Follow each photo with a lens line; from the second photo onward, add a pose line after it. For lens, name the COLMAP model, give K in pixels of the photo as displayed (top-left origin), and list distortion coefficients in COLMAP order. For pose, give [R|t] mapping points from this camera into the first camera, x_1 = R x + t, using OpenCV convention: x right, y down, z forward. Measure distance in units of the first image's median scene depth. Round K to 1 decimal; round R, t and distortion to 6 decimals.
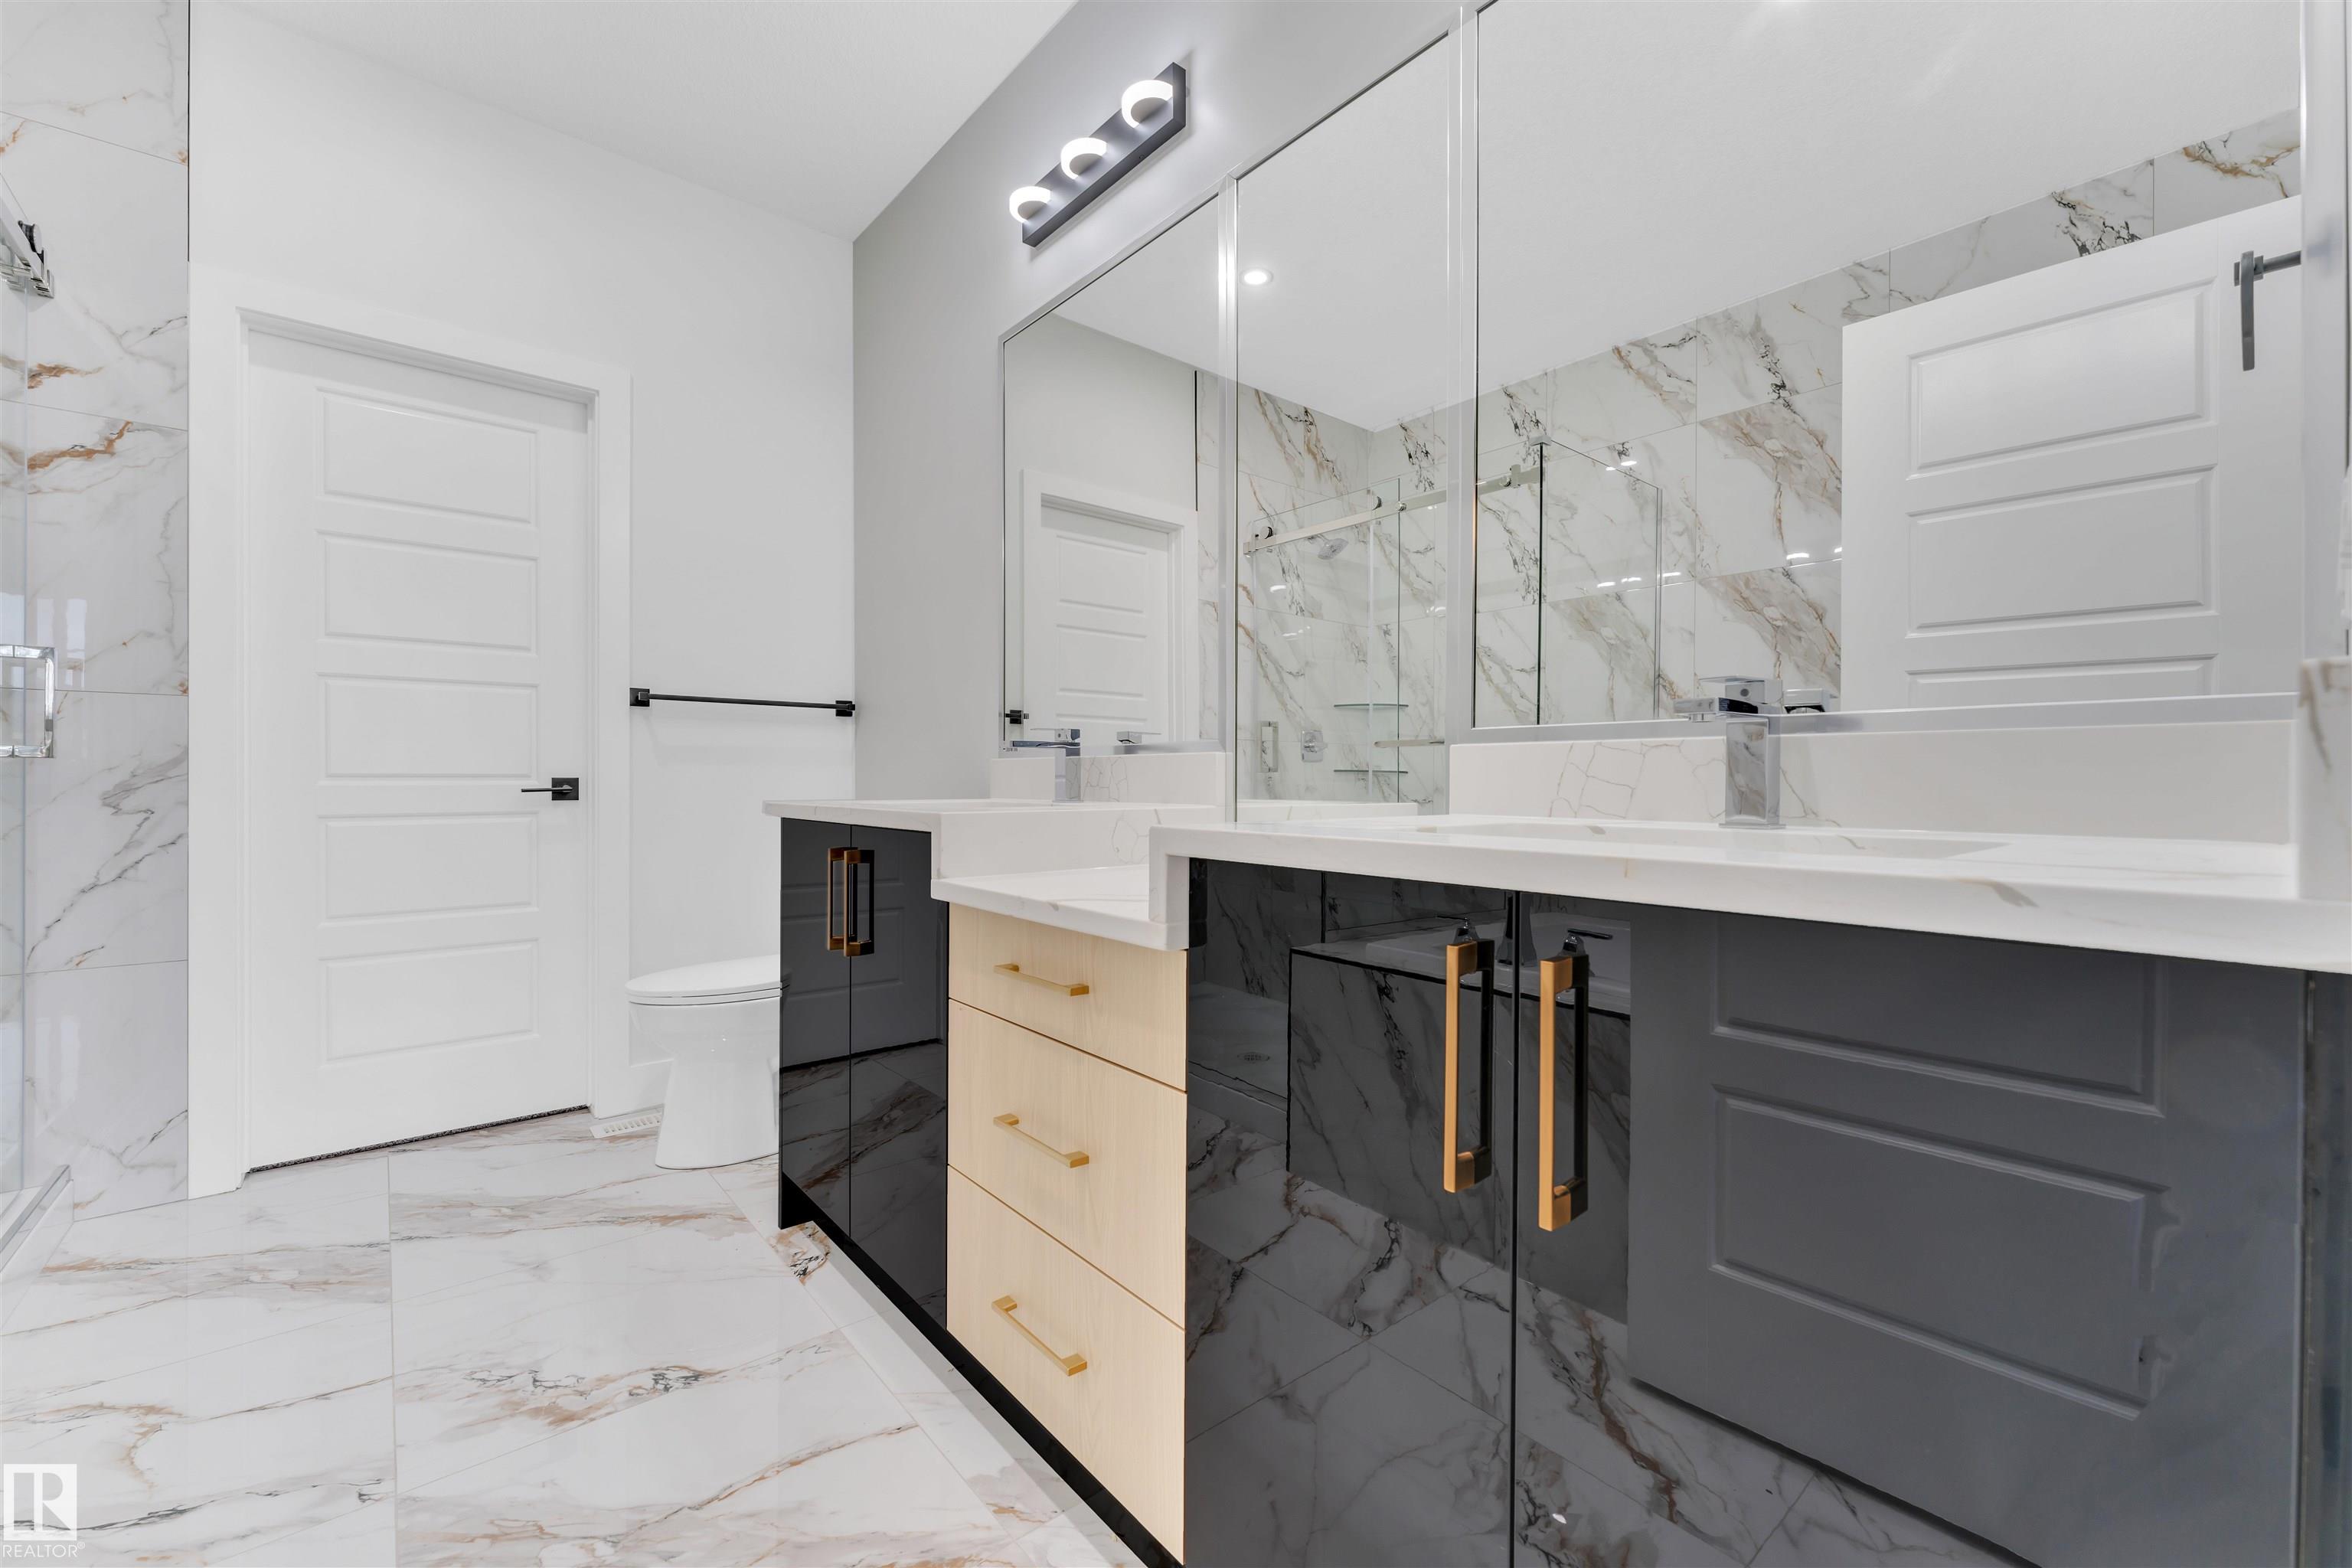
lens RADIAL K [[950.4, 0, 1165.0], [0, 950.4, 788.5], [0, 0, 1]] dist [0.000303, -0.000440]
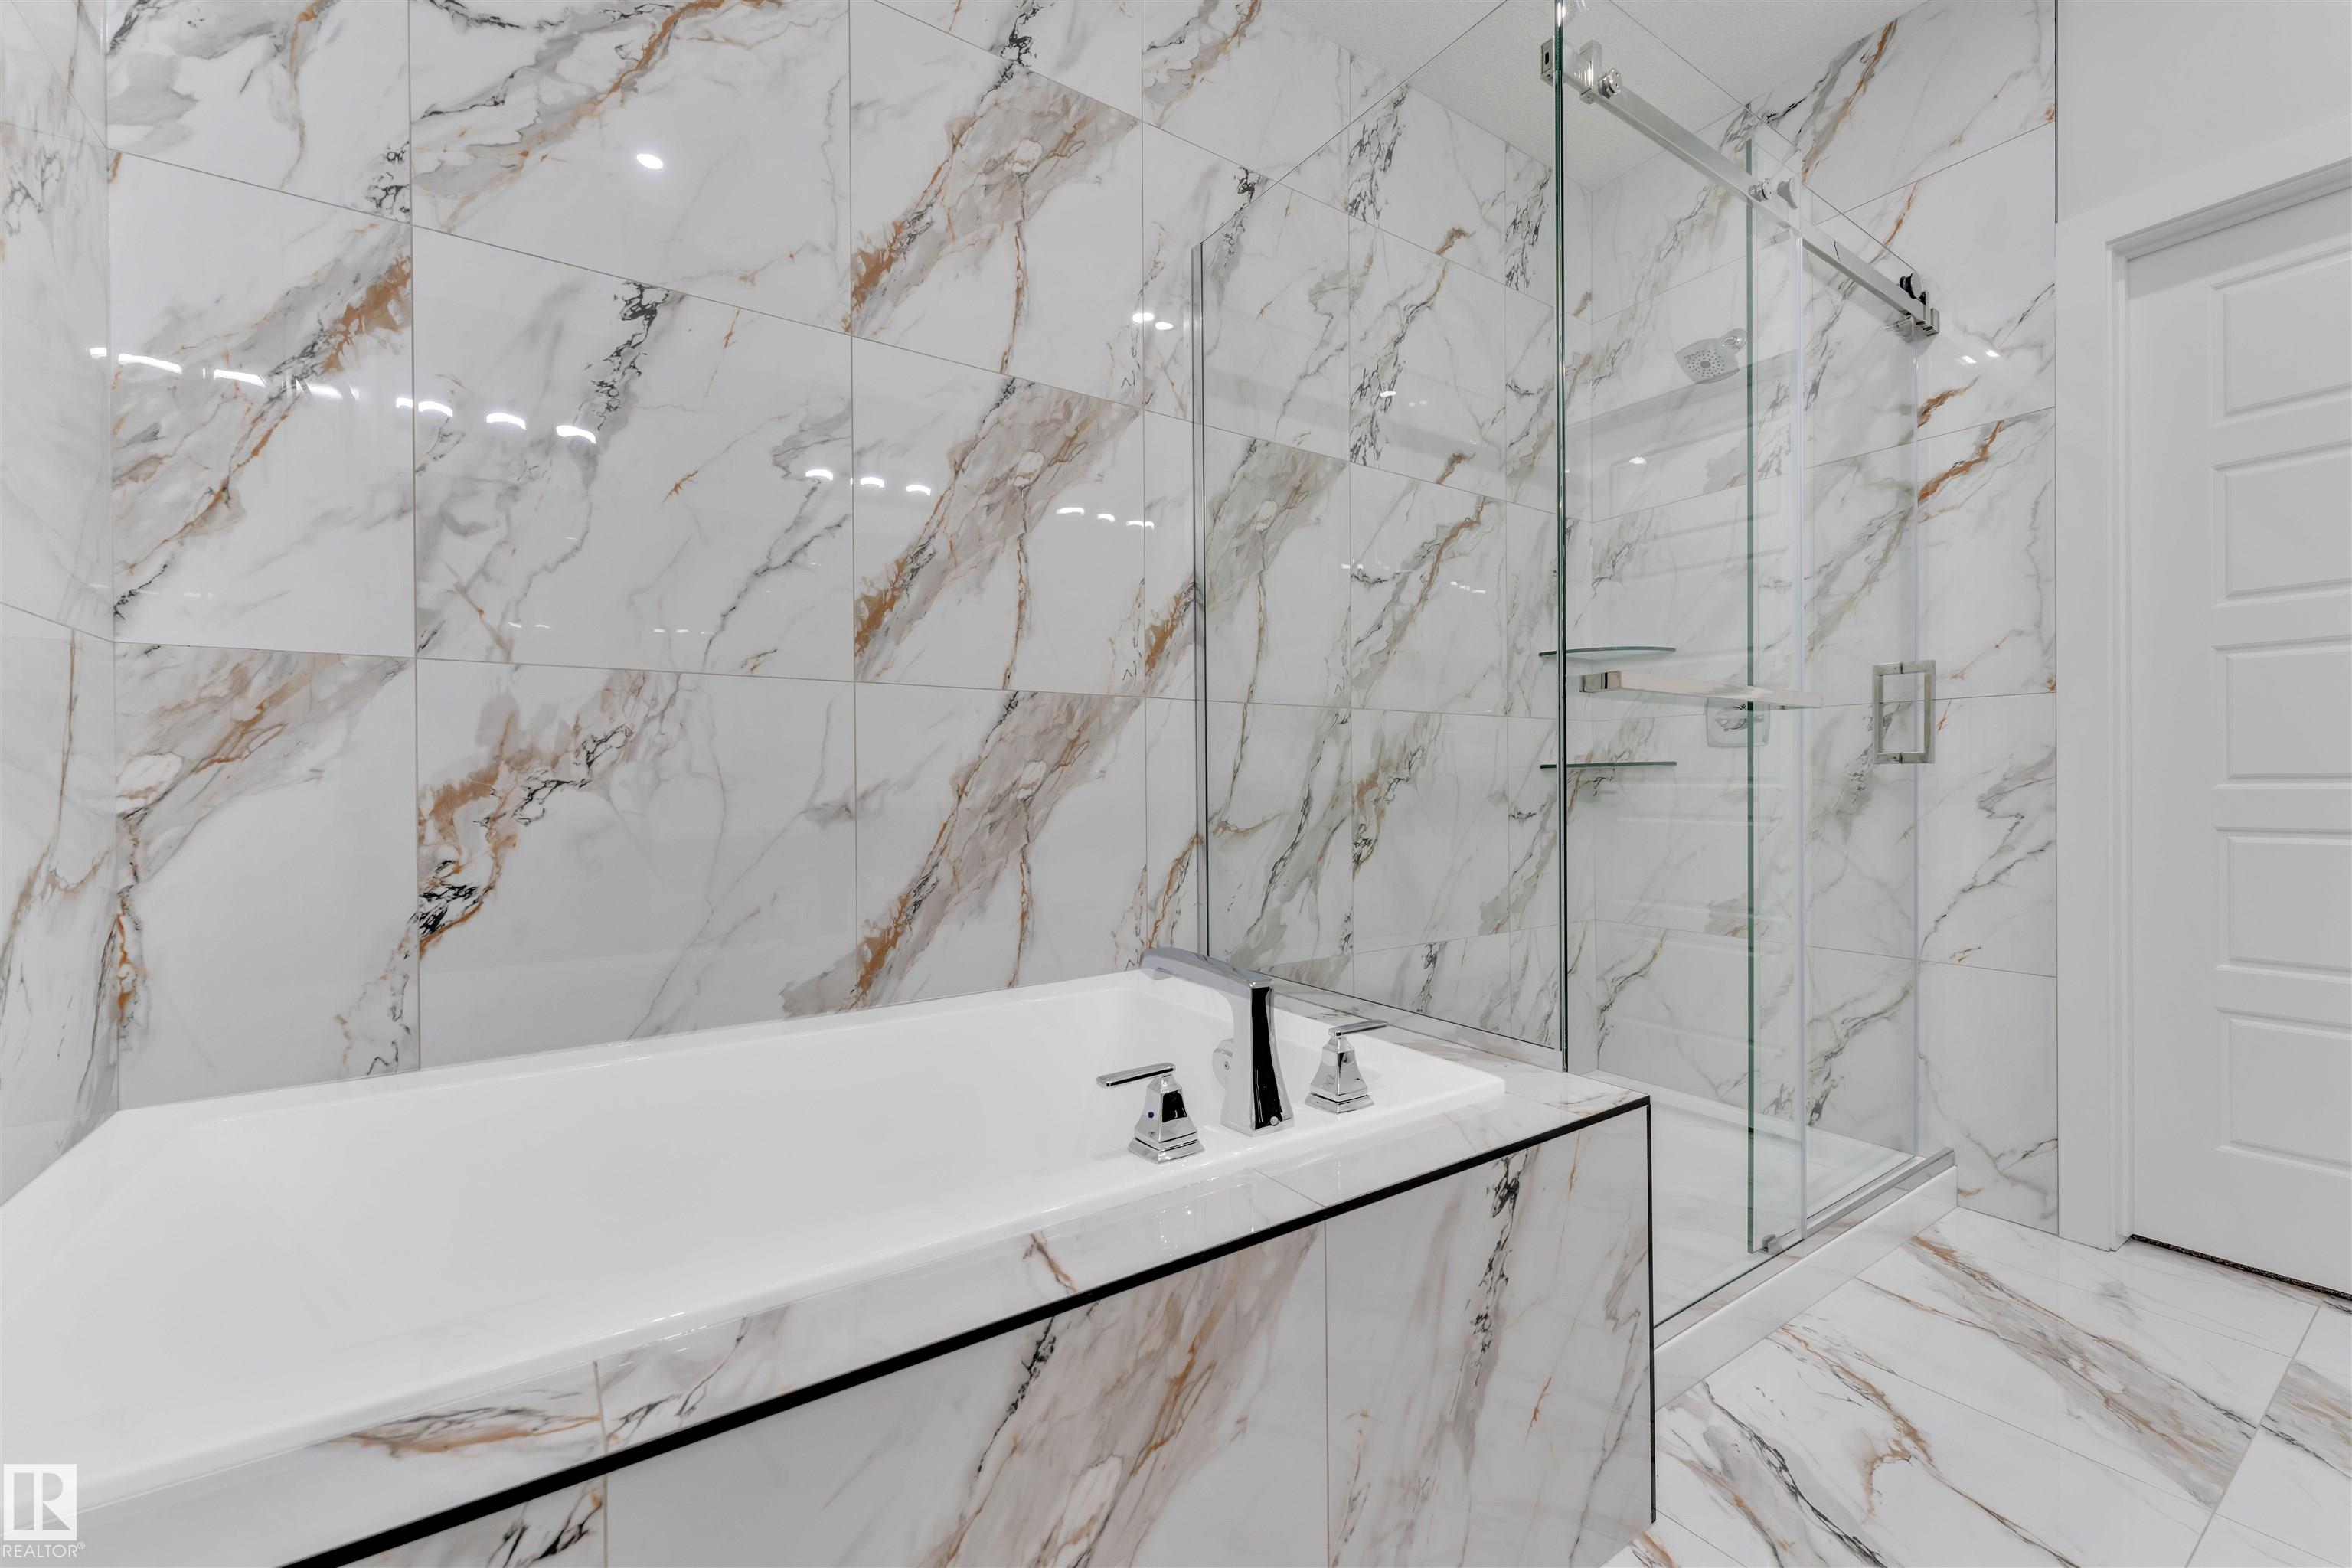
lens RADIAL K [[950.4, 0, 1165.0], [0, 950.4, 788.5], [0, 0, 1]] dist [0.000303, -0.000440]
pose [[-0.101944, -0.000318, -0.994790, -0.019245], [-0.005603, 0.999984, 0.000254, 0.001004], [0.994774, 0.005600, -0.101944, 0.244200]]
